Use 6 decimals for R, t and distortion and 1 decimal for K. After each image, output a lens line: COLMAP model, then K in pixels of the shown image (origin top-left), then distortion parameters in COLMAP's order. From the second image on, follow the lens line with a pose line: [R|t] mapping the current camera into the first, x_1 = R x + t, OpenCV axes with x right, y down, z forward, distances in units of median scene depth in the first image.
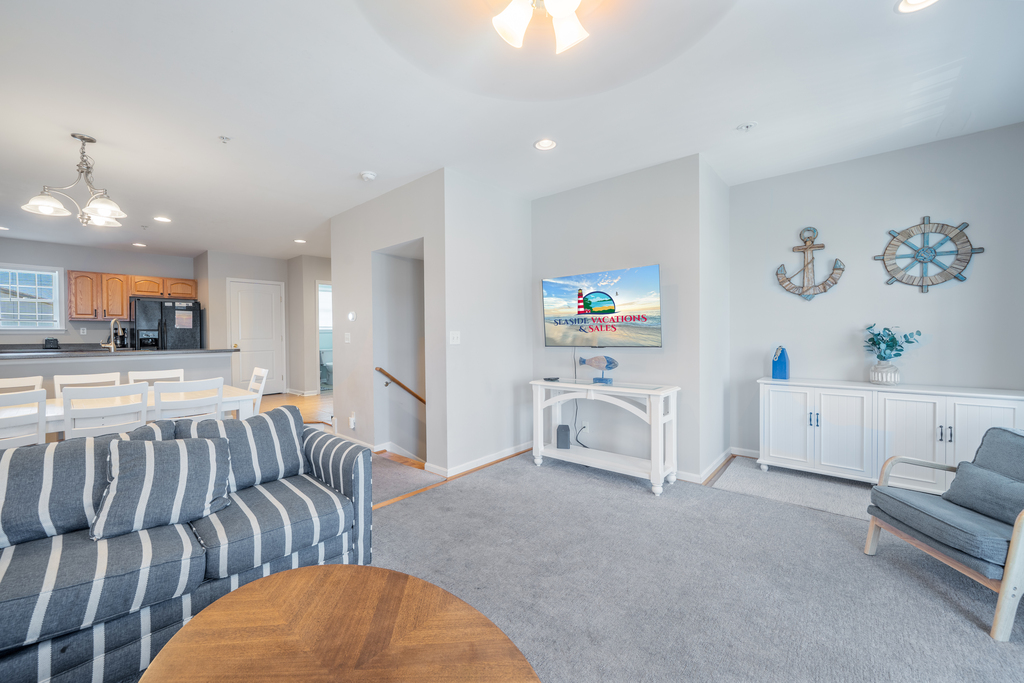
lens RADIAL K [[400.3, 0, 510.1], [0, 400.3, 341.8], [0, 0, 1]] dist [-0.002763, -0.000604]
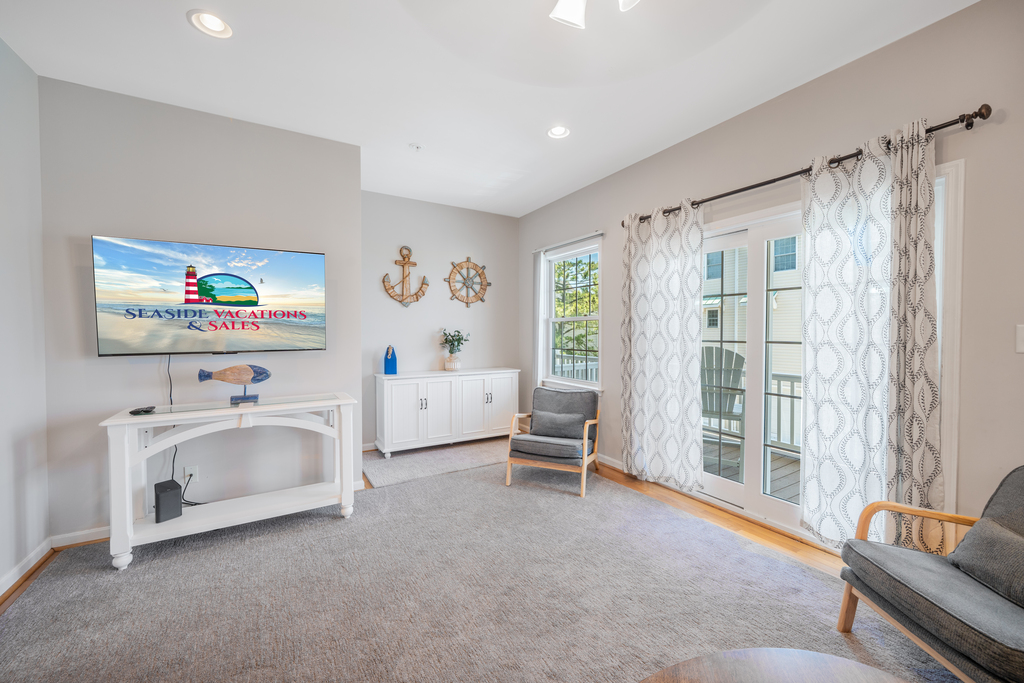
lens RADIAL K [[400.3, 0, 511.0], [0, 400.3, 340.9], [0, 0, 1]] dist [-0.002763, -0.000604]
pose [[0.316623, -0.012497, 0.948469, -0.296622], [0.016061, 0.999840, 0.007813, -0.005212], [-0.948416, 0.012760, 0.316773, 0.317156]]
